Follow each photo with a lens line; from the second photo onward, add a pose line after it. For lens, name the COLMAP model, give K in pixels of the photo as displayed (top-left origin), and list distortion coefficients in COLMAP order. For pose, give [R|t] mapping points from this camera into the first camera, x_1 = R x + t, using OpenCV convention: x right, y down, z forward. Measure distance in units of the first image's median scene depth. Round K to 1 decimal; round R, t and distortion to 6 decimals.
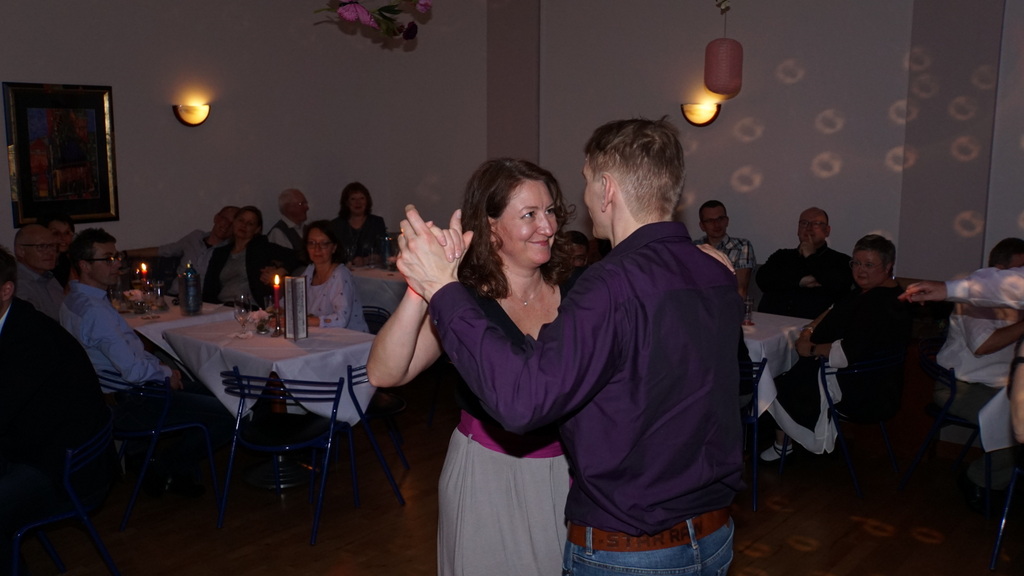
lens RADIAL K [[957.1, 0, 517.9], [0, 957.1, 285.3], [0, 0, 1]] dist [-0.022222, 0.000000]
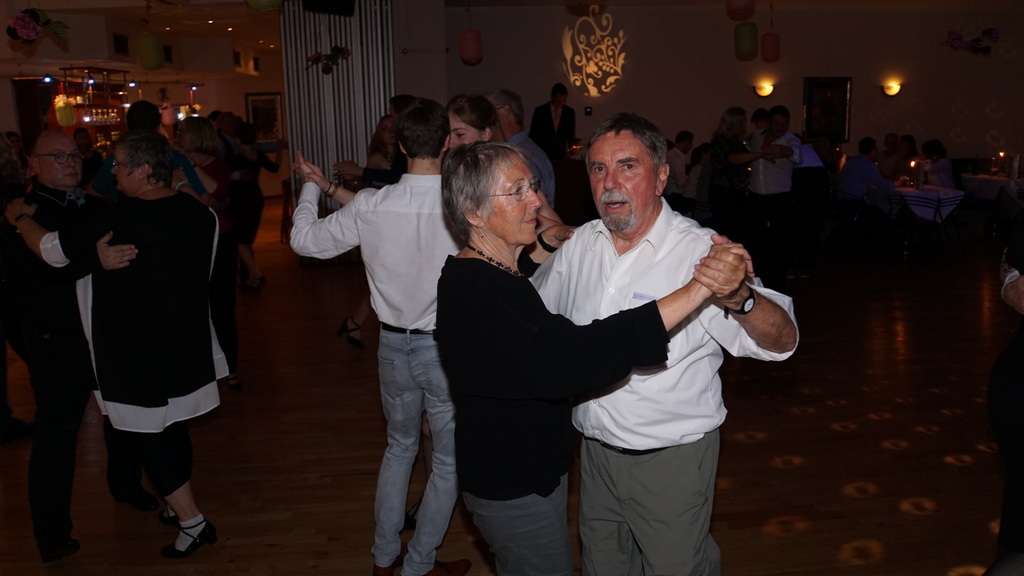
lens RADIAL K [[839.7, 0, 506.2], [0, 839.7, 292.4], [0, 0, 1]] dist [-0.151127, 0.099831]
pose [[0.703710, 0.130341, -0.698430, 0.386423], [-0.088985, 0.991457, 0.095368, 0.173935], [0.704893, -0.004961, 0.709296, -0.893136]]
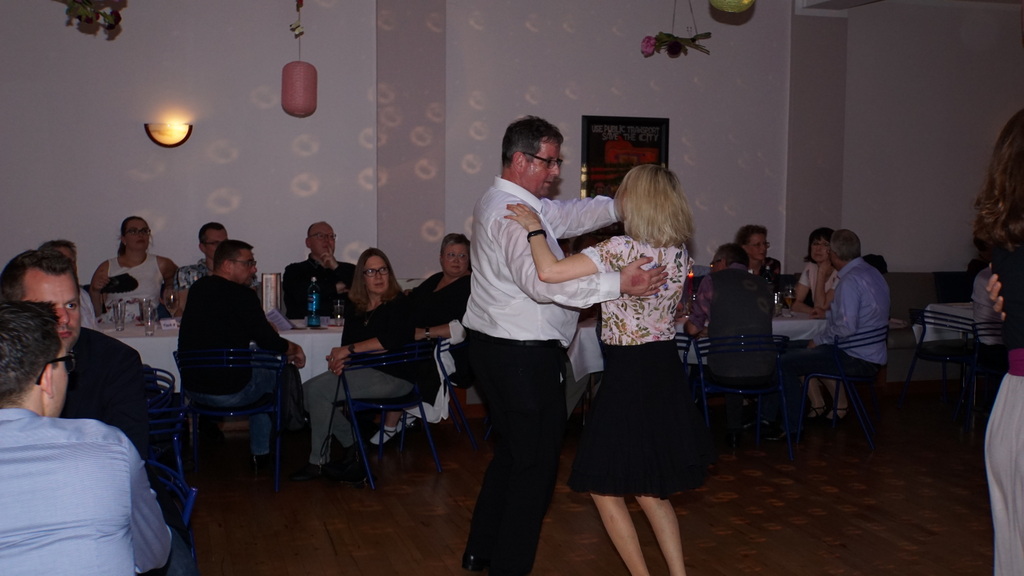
lens RADIAL K [[1127.6, 0, 527.4], [0, 1127.6, 313.2], [0, 0, 1]] dist [-0.009059, 0.000000]
pose [[0.538436, -0.090126, 0.837833, -0.670406], [0.133086, 0.990881, 0.021062, 0.025618], [-0.832091, 0.100163, 0.545520, 0.119595]]
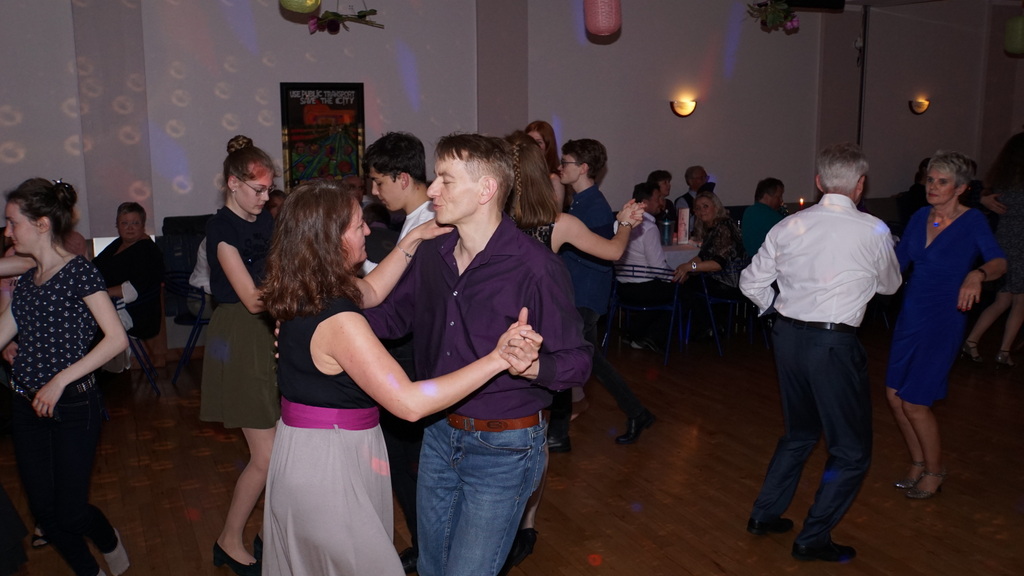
lens RADIAL K [[930.3, 0, 489.6], [0, 930.3, 308.6], [0, 0, 1]] dist [-0.026861, 0.000000]
pose [[0.462555, -0.192541, 0.865431, -0.463486], [0.146649, 0.979303, 0.139494, -0.010968], [-0.874378, 0.062391, 0.481218, -0.057738]]
